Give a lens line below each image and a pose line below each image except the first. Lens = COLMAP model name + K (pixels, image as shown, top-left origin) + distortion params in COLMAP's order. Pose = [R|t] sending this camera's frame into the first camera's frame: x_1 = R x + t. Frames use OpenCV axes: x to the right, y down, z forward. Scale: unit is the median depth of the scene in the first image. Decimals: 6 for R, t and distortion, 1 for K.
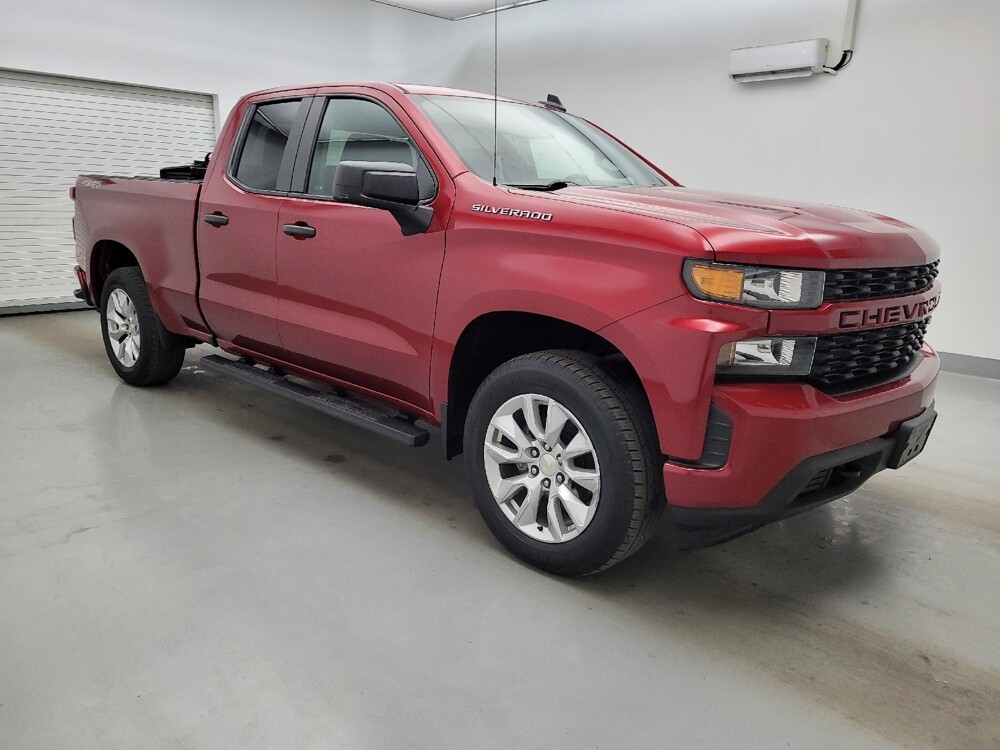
lens RADIAL K [[753.3, 0, 493.9], [0, 753.3, 368.8], [0, 0, 1]] dist [0.070140, -0.050400]
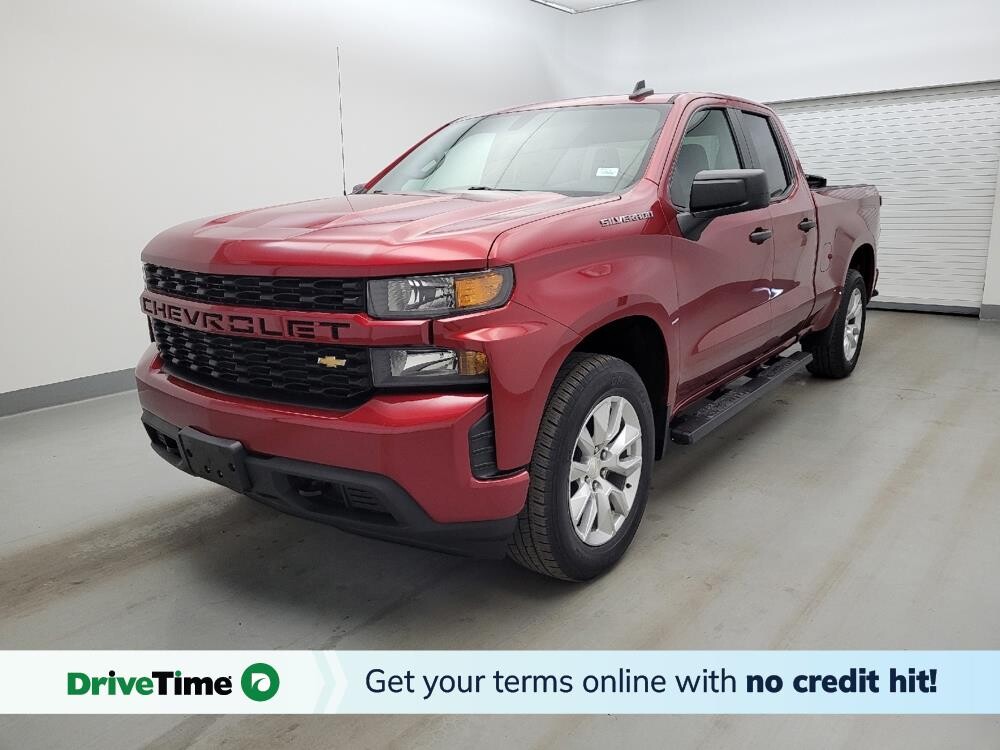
lens RADIAL K [[755.6, 0, 500.0], [0, 755.6, 375.0], [0, 0, 1]] dist [0.041482, -0.003889]
pose [[0.110445, 0.199632, -0.973627, 1.427307], [-0.202268, 0.963633, 0.174638, -0.233715], [0.973083, 0.177645, 0.146808, 1.153860]]
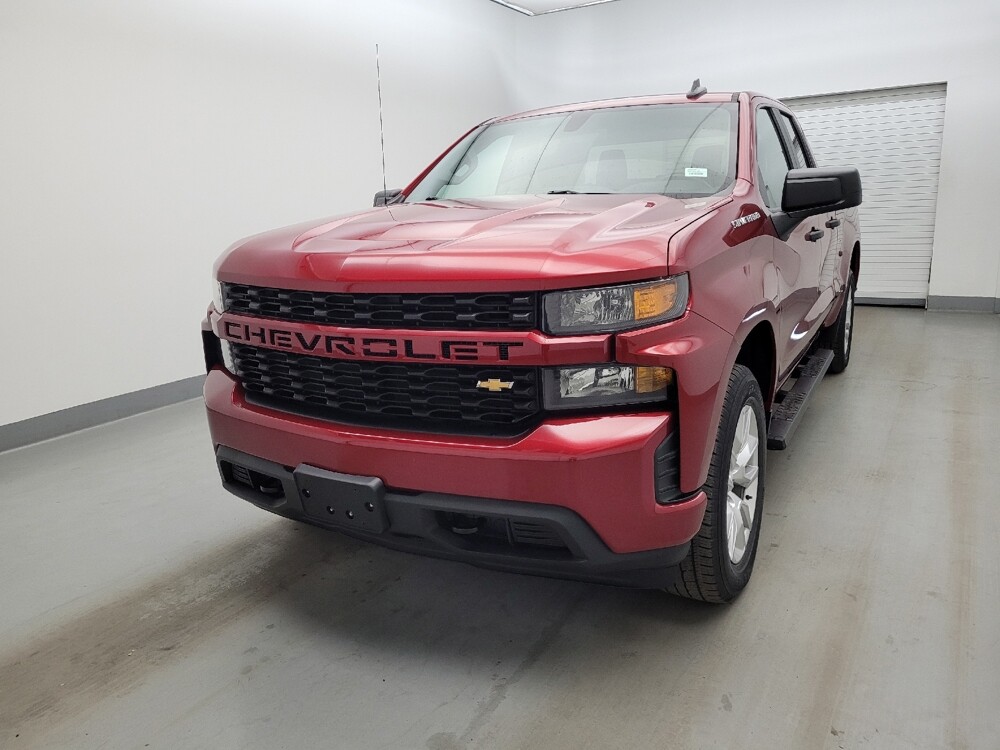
lens RADIAL K [[752.5, 0, 495.0], [0, 752.5, 375.5], [0, 0, 1]] dist [0.068736, -0.052415]
pose [[0.234028, 0.185565, -0.954357, 1.314590], [-0.175962, 0.973489, 0.146136, -0.185773], [0.956174, 0.133731, 0.260476, 0.905278]]
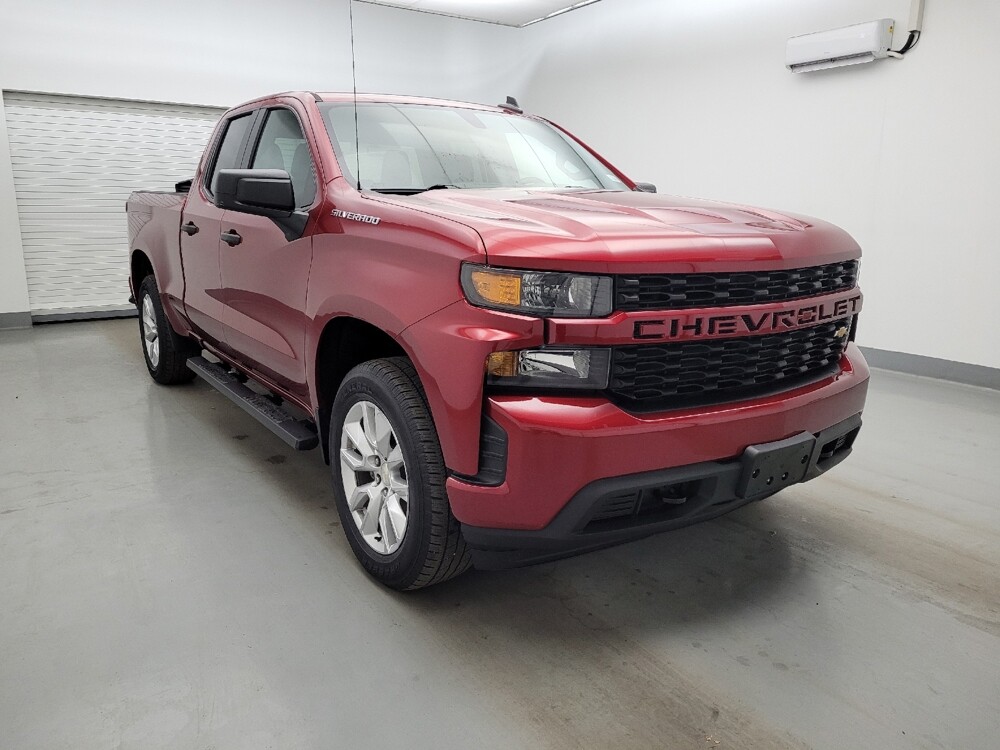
lens RADIAL K [[753.7, 0, 495.4], [0, 753.7, 378.0], [0, 0, 1]] dist [0.070684, -0.057371]
pose [[0.978277, 0.027091, -0.205524, 0.396046], [-0.027251, 0.999627, 0.002056, -0.003260], [0.205503, 0.003589, 0.978650, 0.067238]]
